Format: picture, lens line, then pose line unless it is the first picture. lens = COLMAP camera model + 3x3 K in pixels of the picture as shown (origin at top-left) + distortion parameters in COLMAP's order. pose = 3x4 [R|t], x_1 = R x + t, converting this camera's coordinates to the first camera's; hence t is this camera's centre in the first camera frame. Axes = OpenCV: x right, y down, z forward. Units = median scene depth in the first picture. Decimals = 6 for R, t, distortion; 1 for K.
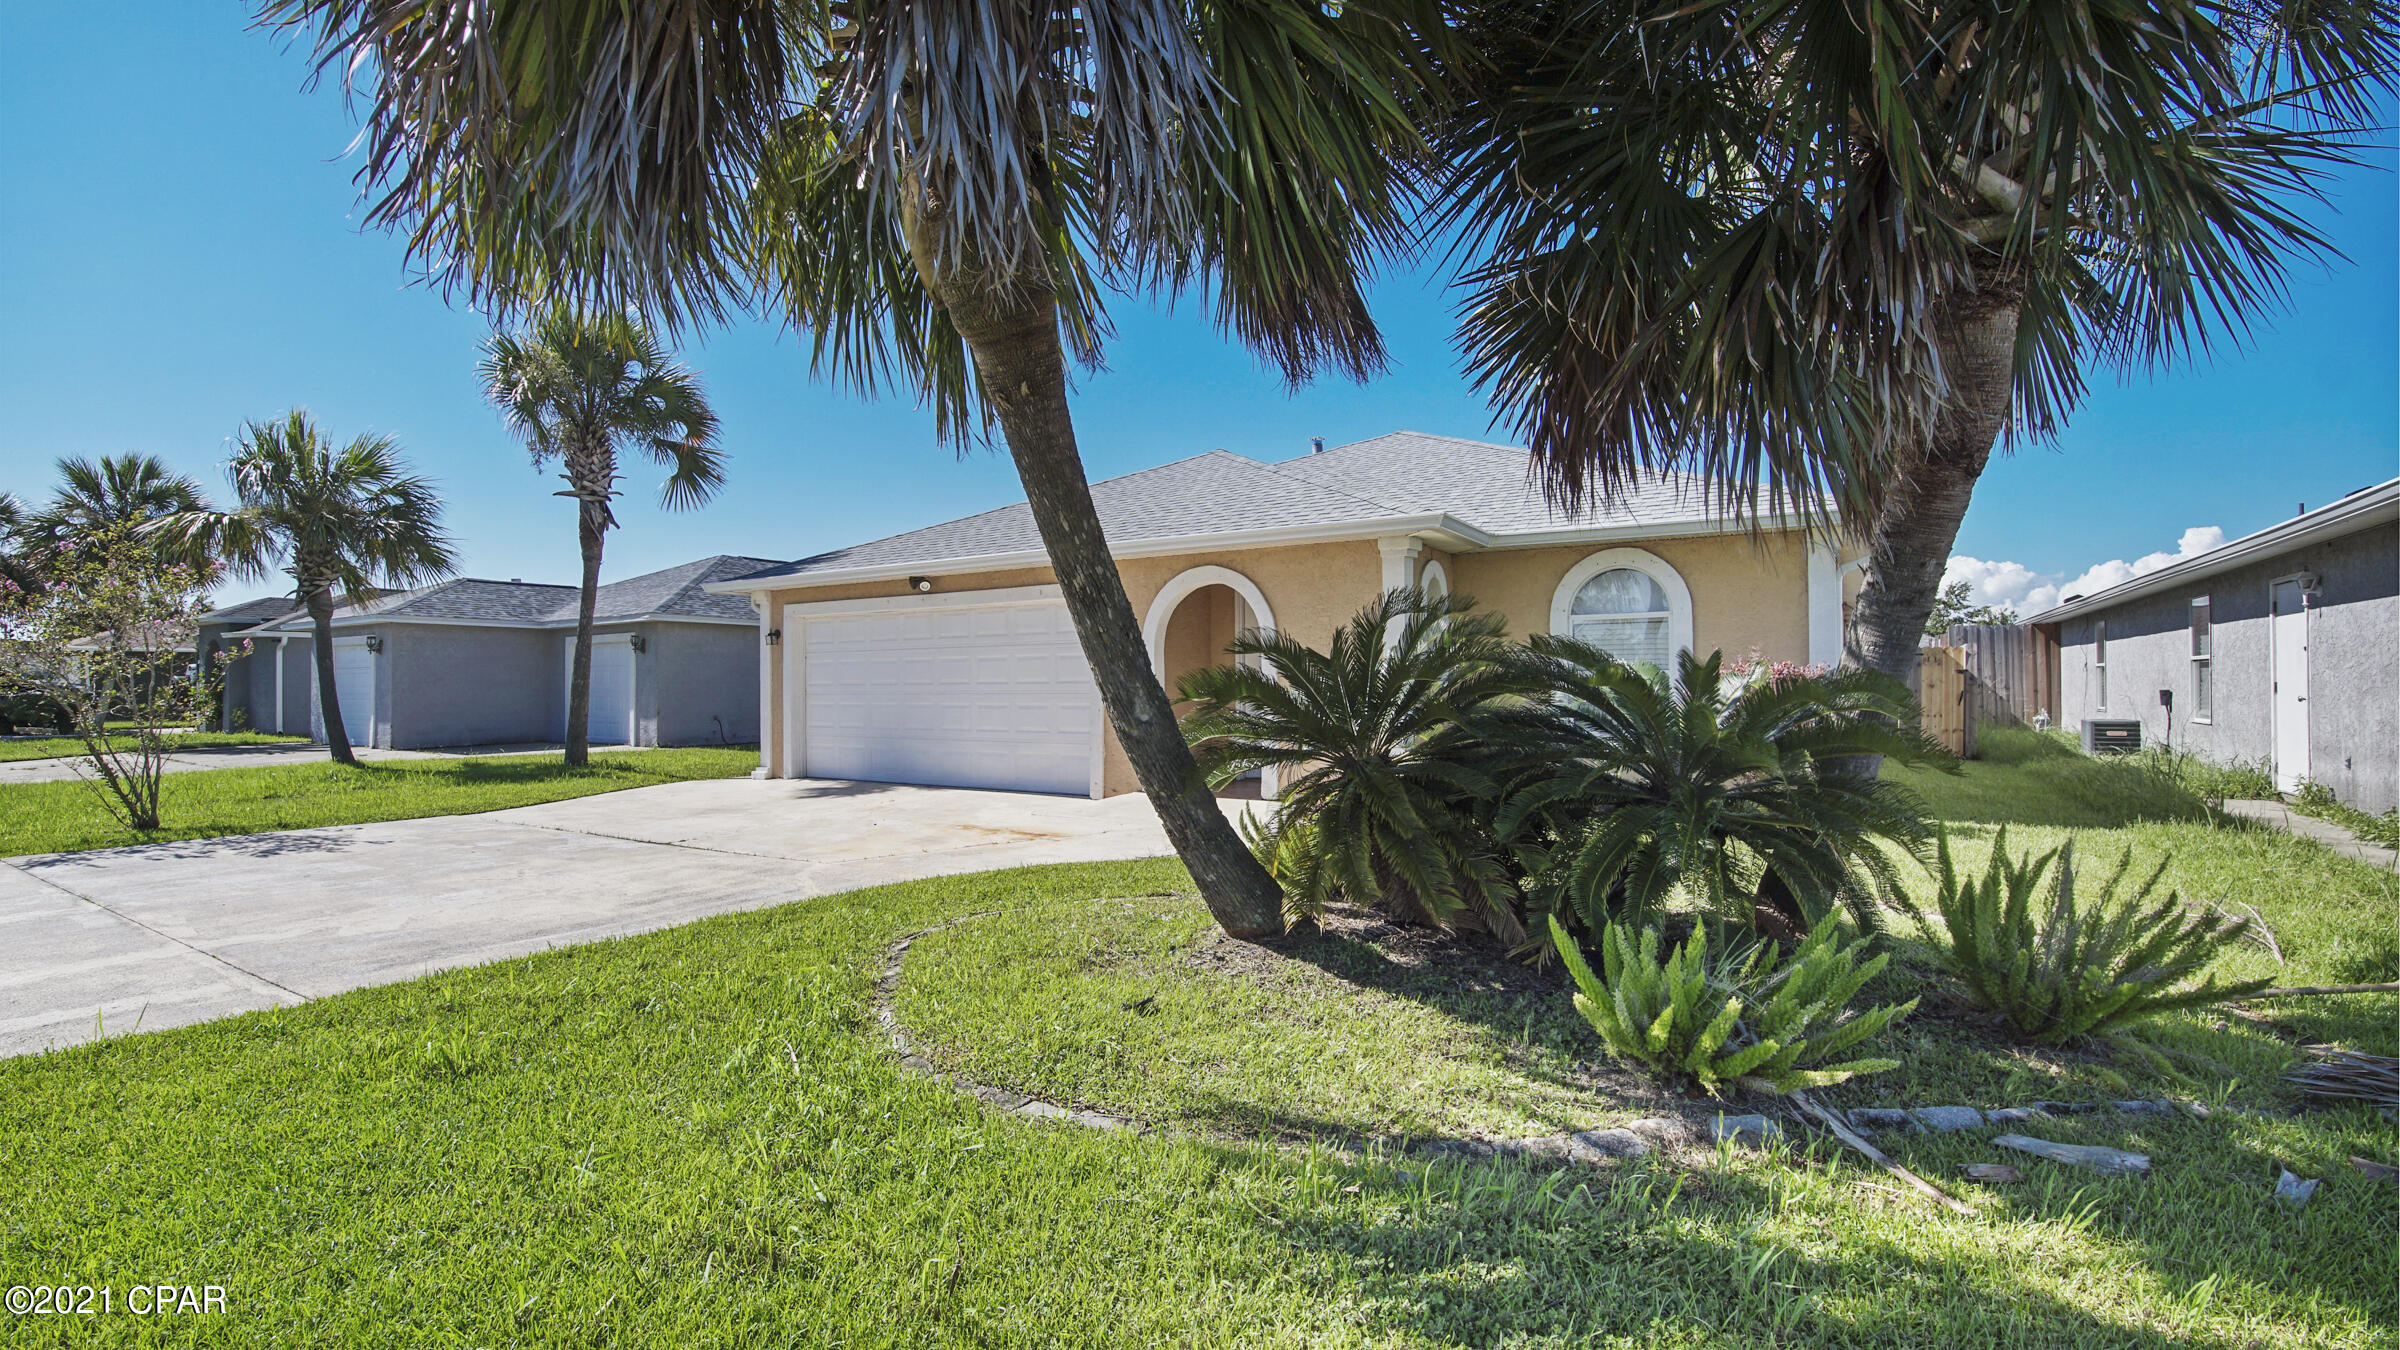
lens RADIAL K [[1127.2, 0, 1196.6], [0, 1127.2, 685.7], [0, 0, 1]] dist [-0.028445, 0.000373]
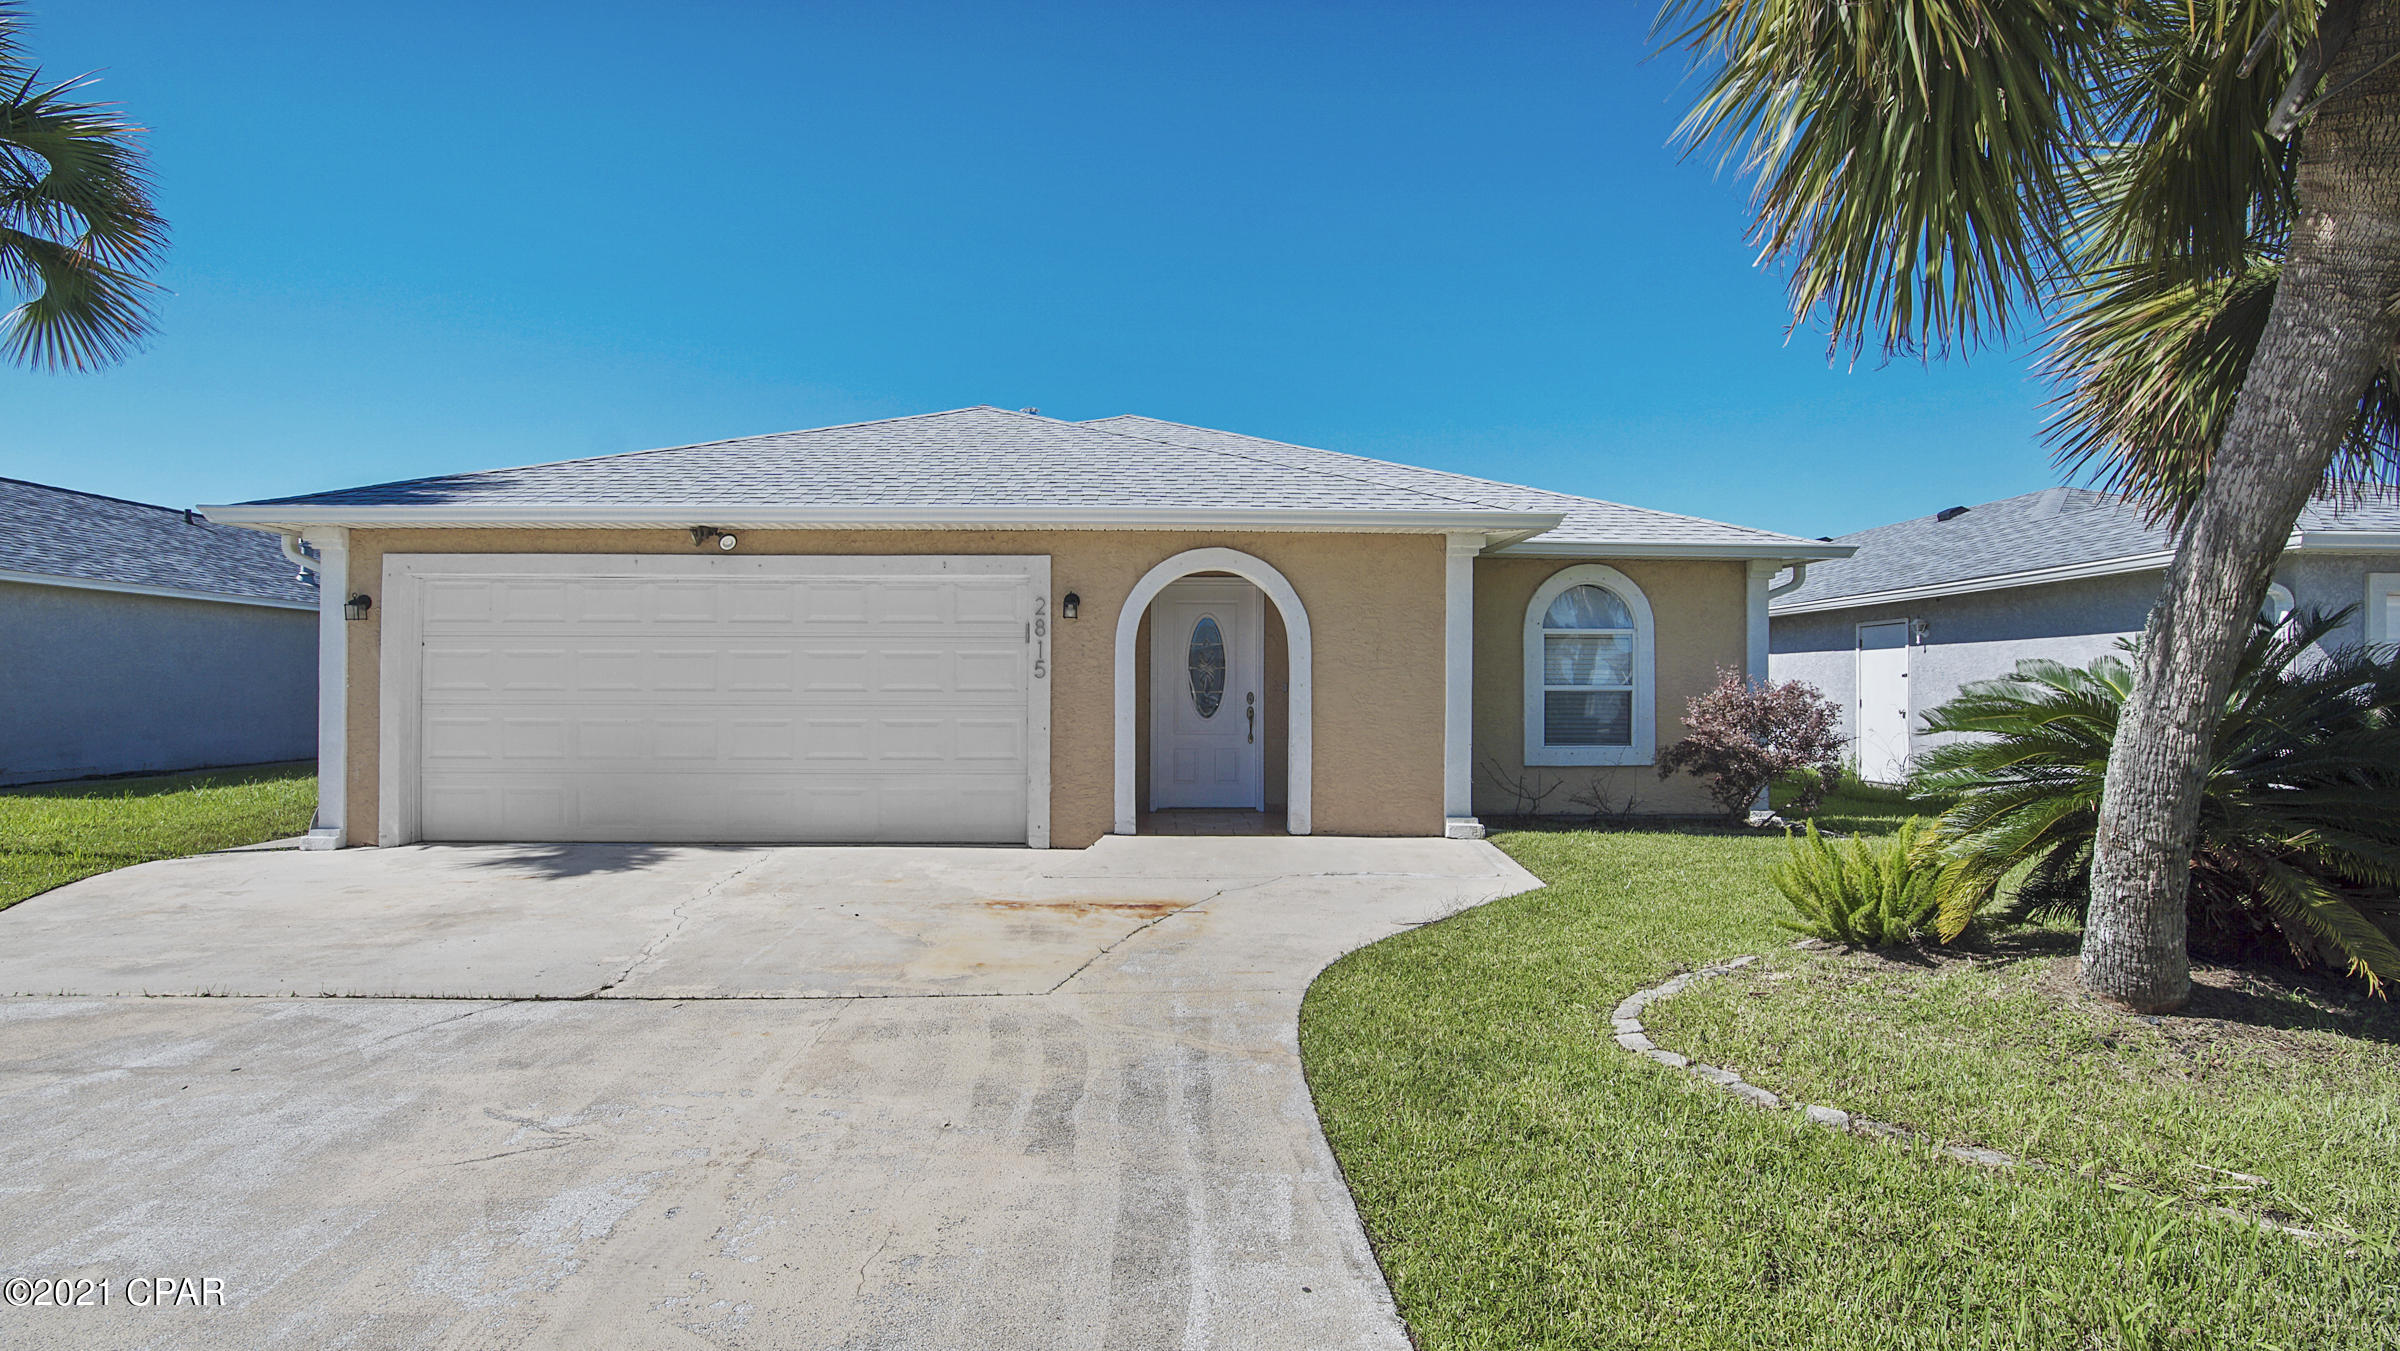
lens RADIAL K [[1127.2, 0, 1196.6], [0, 1127.2, 686.2], [0, 0, 1]] dist [-0.028445, 0.000373]
pose [[0.819276, 0.011573, 0.573283, -0.386001], [-0.010297, 0.999932, -0.005470, -0.003282], [-0.573307, -0.001421, 0.819339, 0.296110]]
